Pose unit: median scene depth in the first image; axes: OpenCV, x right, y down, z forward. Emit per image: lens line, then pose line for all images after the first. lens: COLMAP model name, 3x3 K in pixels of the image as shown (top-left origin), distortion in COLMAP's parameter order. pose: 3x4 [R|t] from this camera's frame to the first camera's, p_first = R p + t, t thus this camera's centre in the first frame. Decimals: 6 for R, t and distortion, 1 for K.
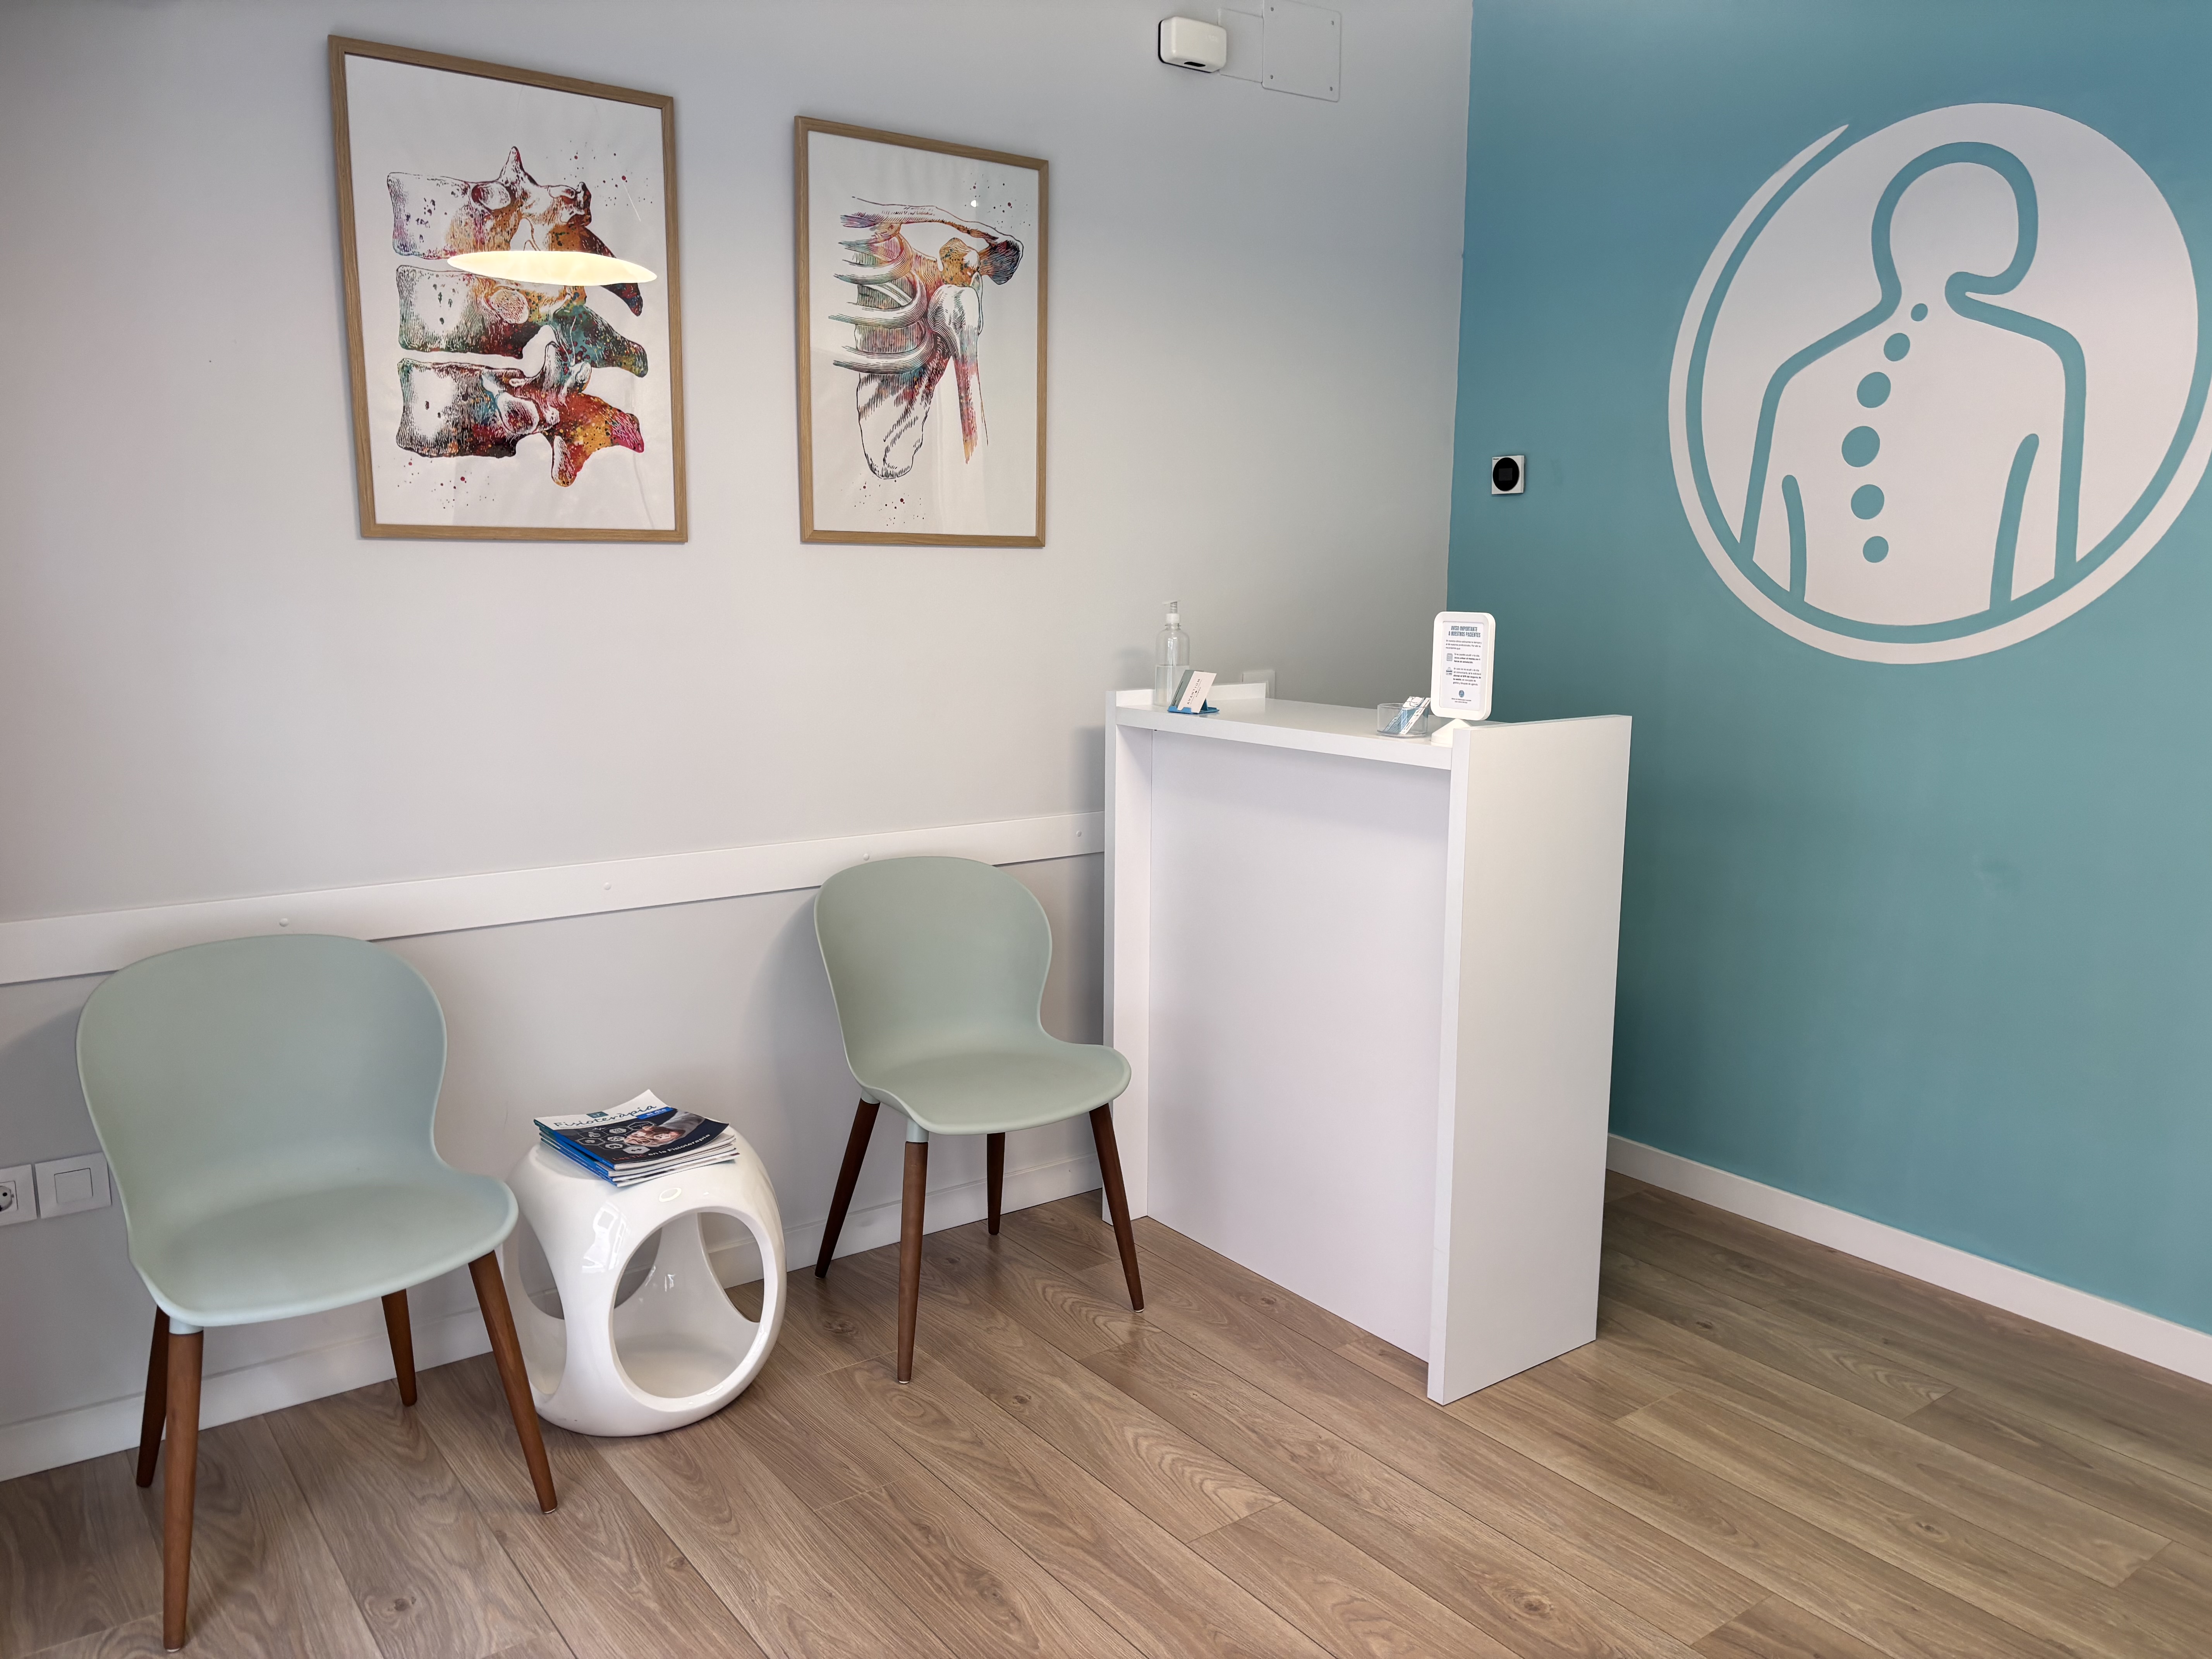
lens RADIAL K [[1678.3, 0, 1106.0], [0, 1678.3, 829.5], [0, 0, 1]] dist [0.052260, -0.059341]
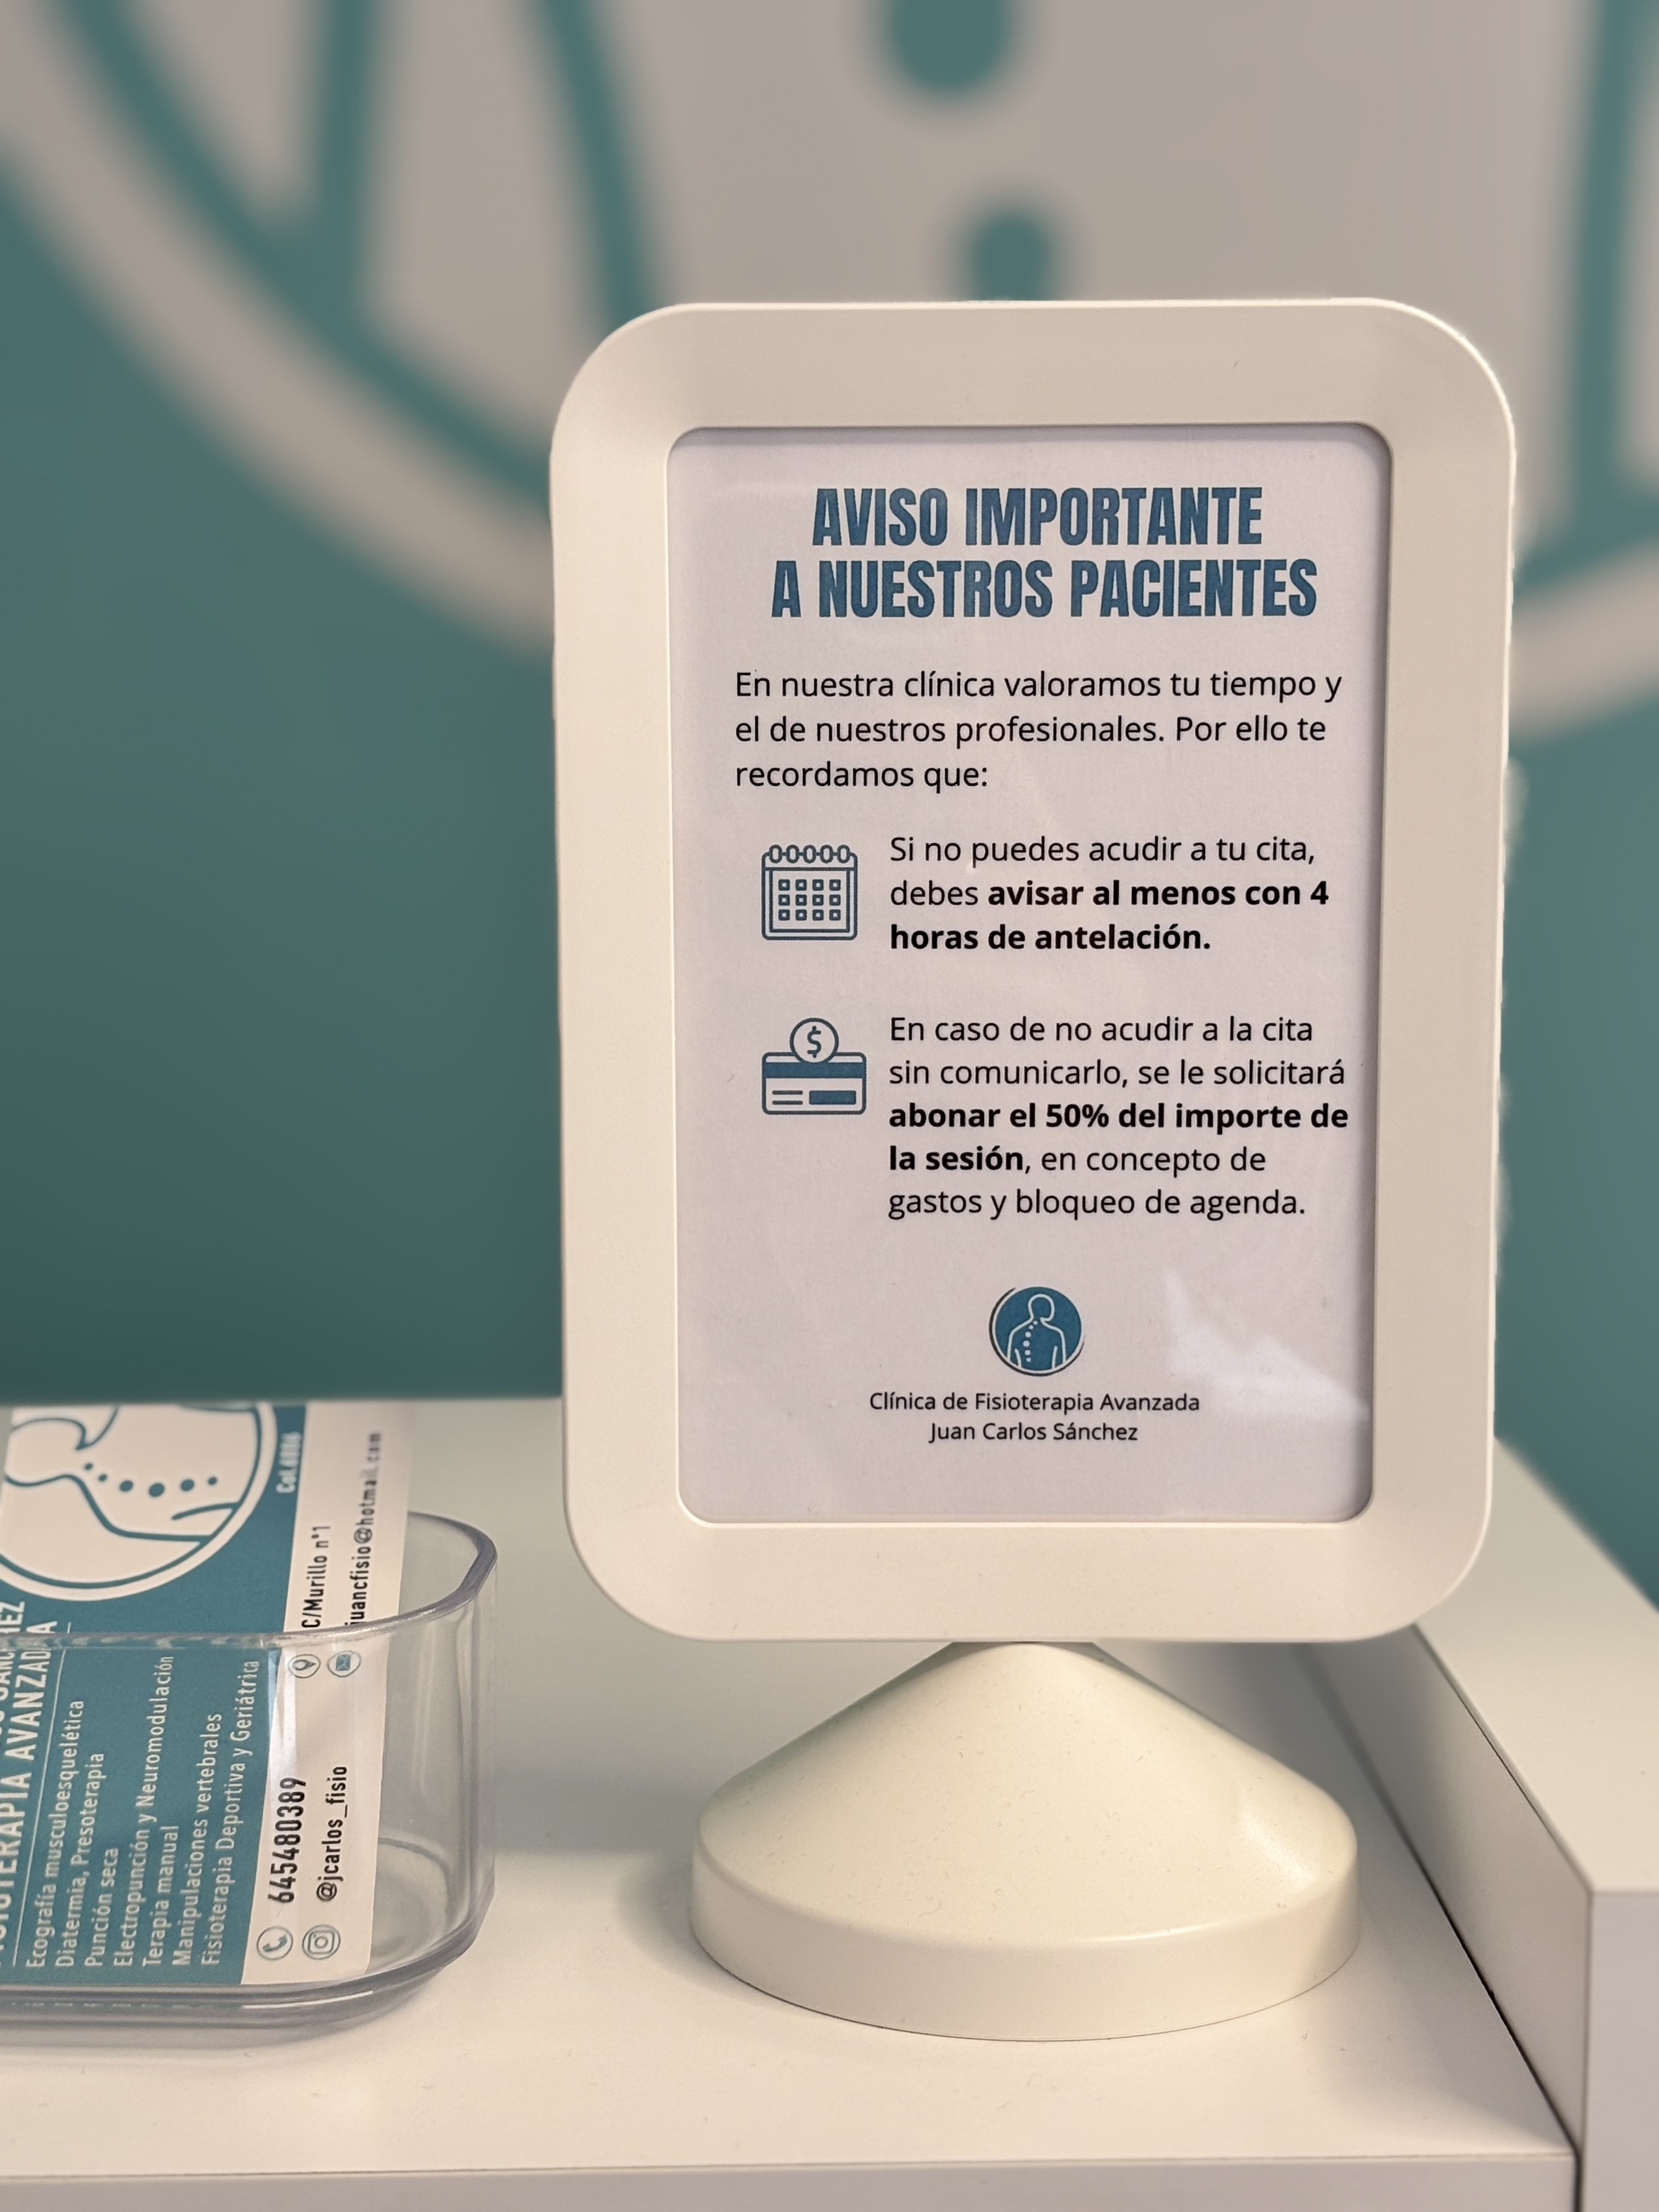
lens RADIAL K [[3545.4, 0, 829.5], [0, 3545.4, 1106.0], [0, 0, 1]] dist [0.054970, 0.201463]
pose [[0.621580, -0.129137, 0.772633, 0.075225], [0.137939, 0.988950, 0.054321, -0.101969], [-0.771110, 0.072812, 0.632525, 0.899061]]
